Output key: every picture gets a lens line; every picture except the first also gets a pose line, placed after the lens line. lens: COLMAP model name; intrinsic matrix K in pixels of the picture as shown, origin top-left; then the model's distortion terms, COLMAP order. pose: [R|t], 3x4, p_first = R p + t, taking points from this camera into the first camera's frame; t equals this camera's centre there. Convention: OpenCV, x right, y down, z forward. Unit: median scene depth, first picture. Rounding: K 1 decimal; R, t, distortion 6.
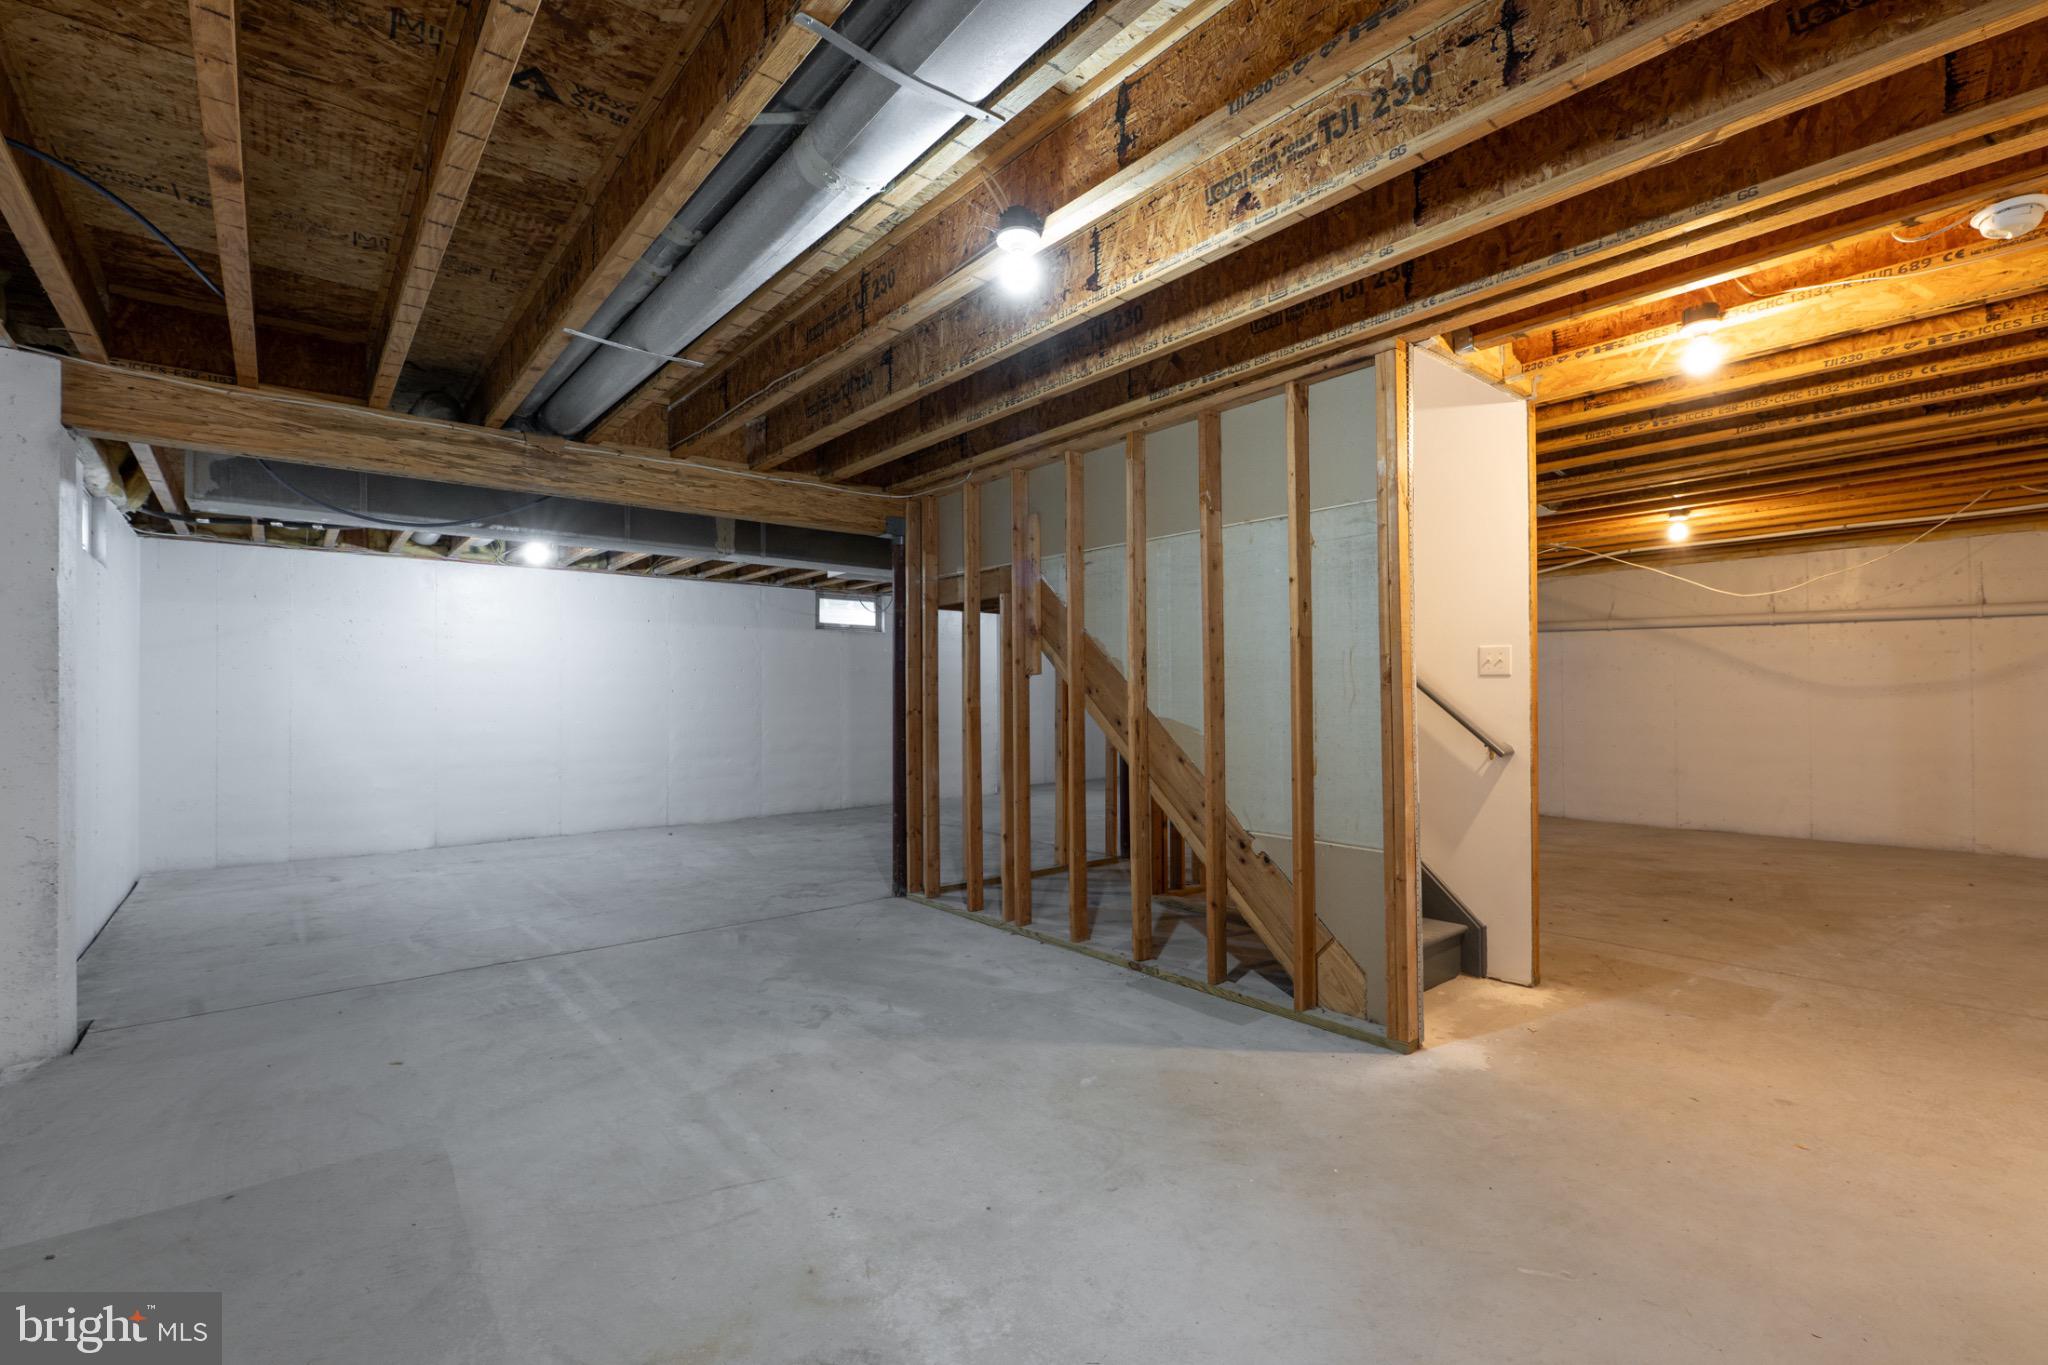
lens RADIAL K [[905.5, 0, 1021.2], [0, 905.5, 690.5], [0, 0, 1]] dist [-0.001614, -0.000814]
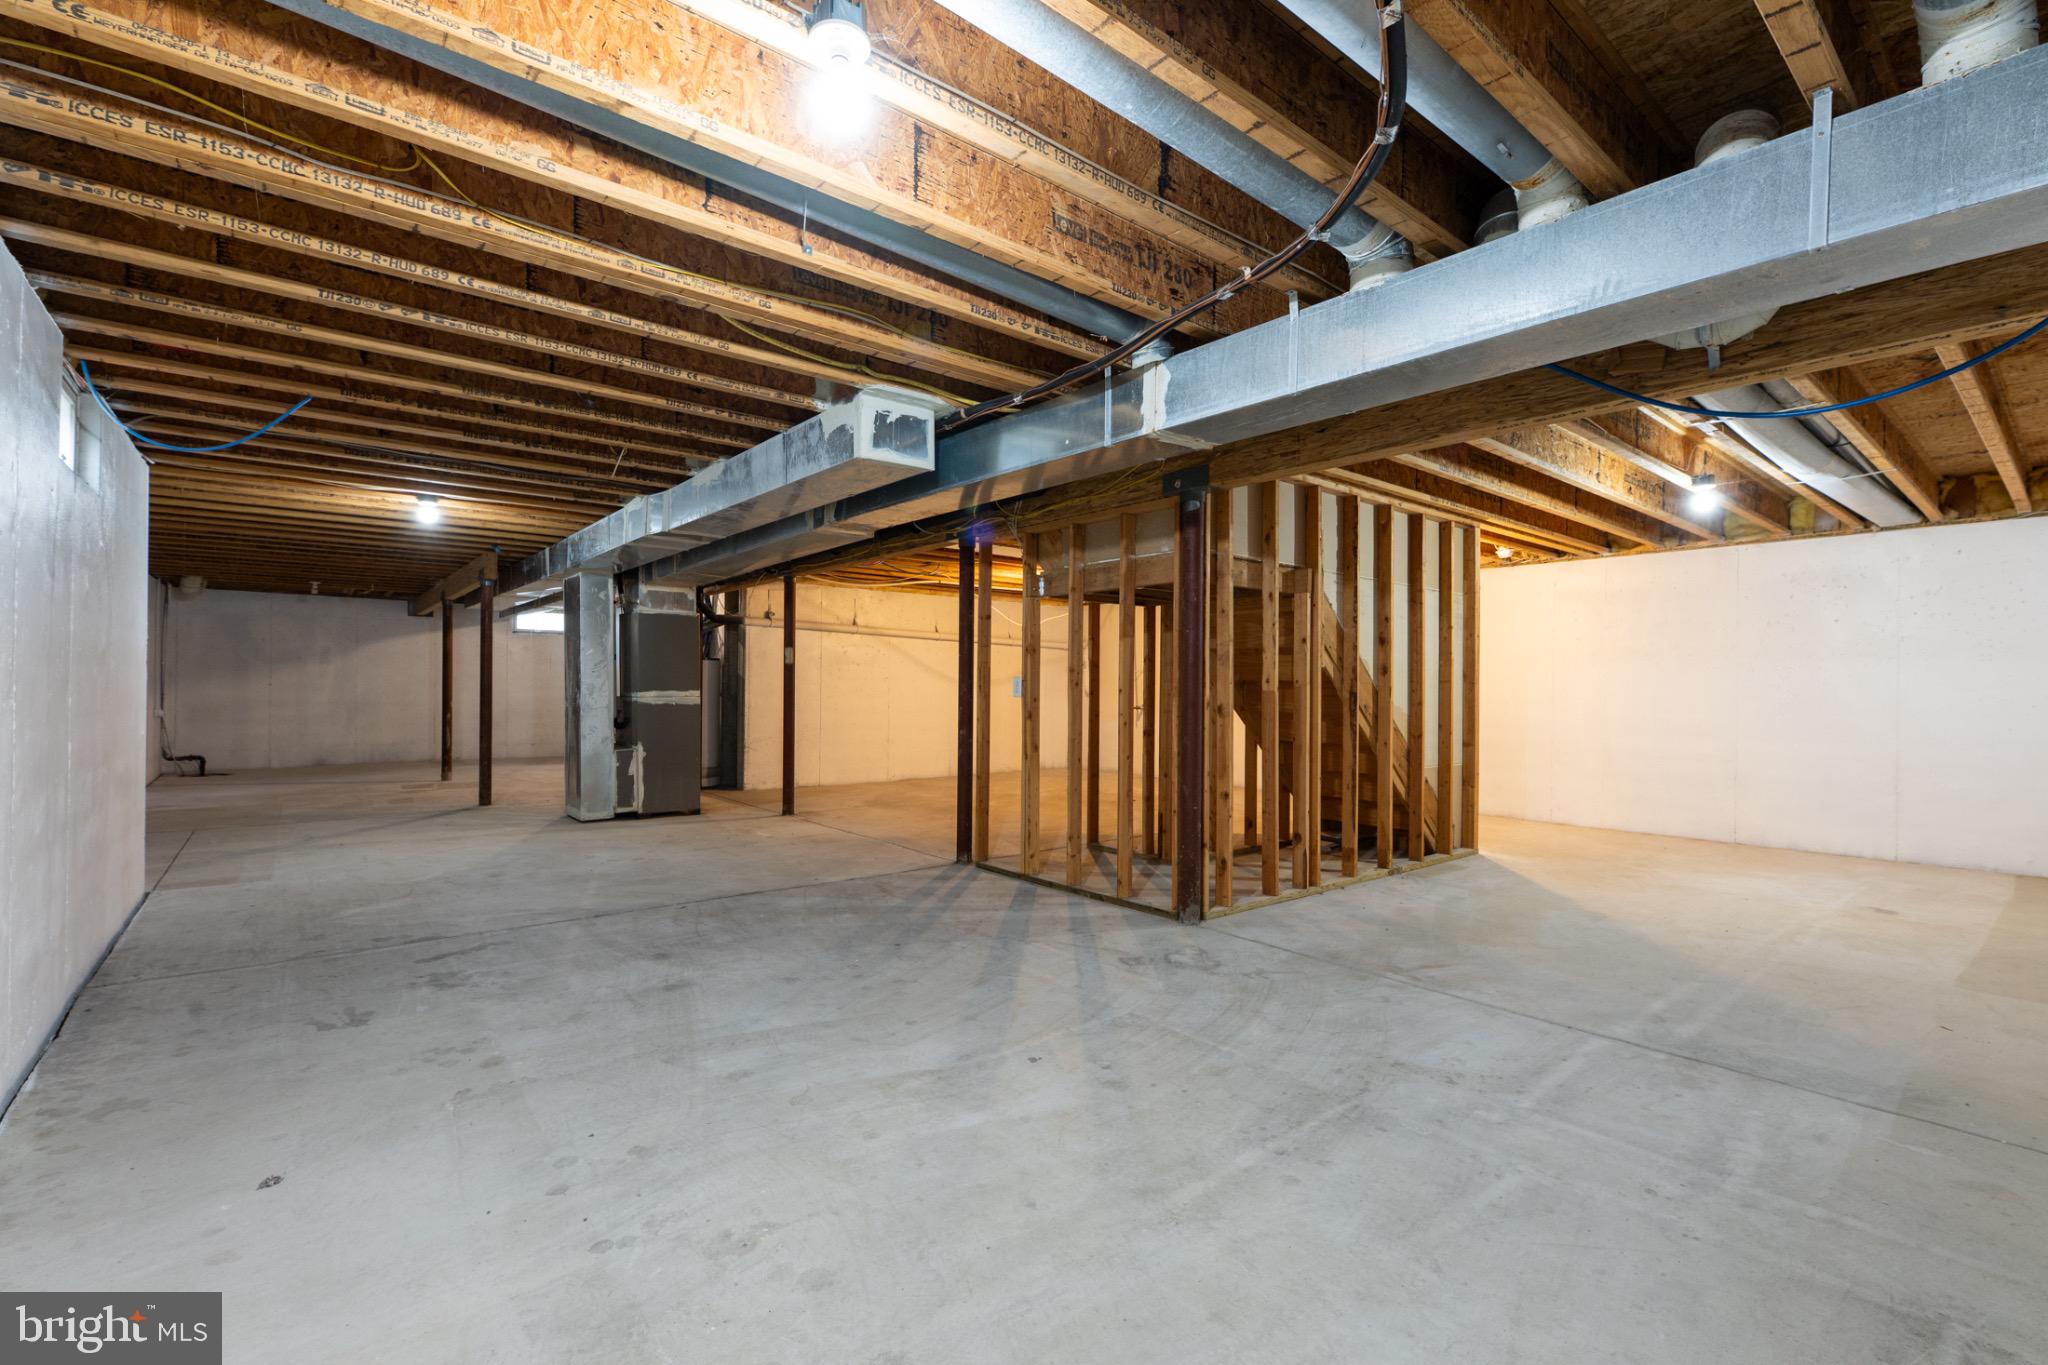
lens RADIAL K [[905.5, 0, 1021.8], [0, 905.5, 684.7], [0, 0, 1]] dist [-0.001614, -0.000814]
pose [[0.003352, 0.002064, 0.999992, -1.343035], [-0.015873, 0.999872, -0.002010, 0.014791], [-0.999868, -0.015866, 0.003384, 1.594874]]
